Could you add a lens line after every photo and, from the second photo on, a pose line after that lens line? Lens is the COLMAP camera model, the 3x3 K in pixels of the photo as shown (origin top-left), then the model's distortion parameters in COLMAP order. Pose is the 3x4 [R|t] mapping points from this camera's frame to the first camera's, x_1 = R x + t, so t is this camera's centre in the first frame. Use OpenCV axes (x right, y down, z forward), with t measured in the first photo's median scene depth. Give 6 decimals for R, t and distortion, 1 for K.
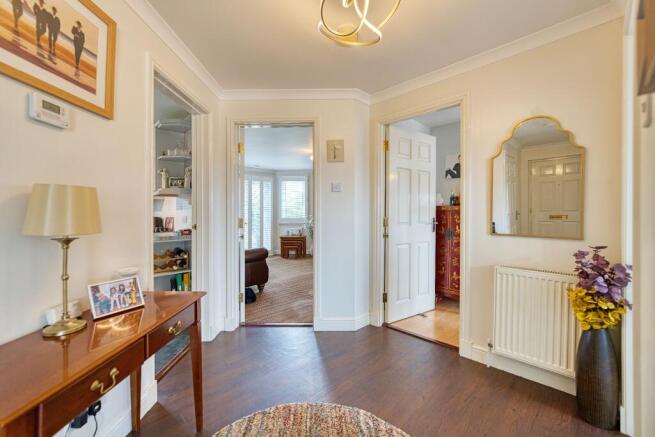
lens RADIAL K [[277.5, 0, 327.5], [0, 277.5, 216.9], [0, 0, 1]] dist [-0.002017, 0.000743]
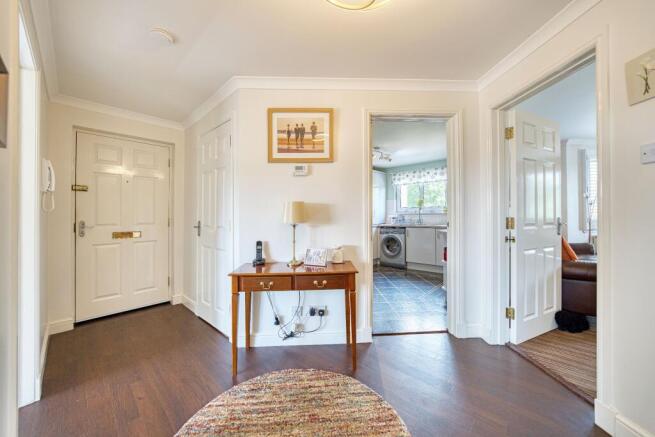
lens RADIAL K [[237.2, 0, 323.6], [0, 237.2, 214.2], [0, 0, 1]] dist [-0.010800, -0.000194]
pose [[0.045343, -0.002418, -0.998969, 0.835574], [-0.001661, 0.999996, -0.002496, -0.003742], [0.998970, 0.001773, 0.045339, 0.934926]]
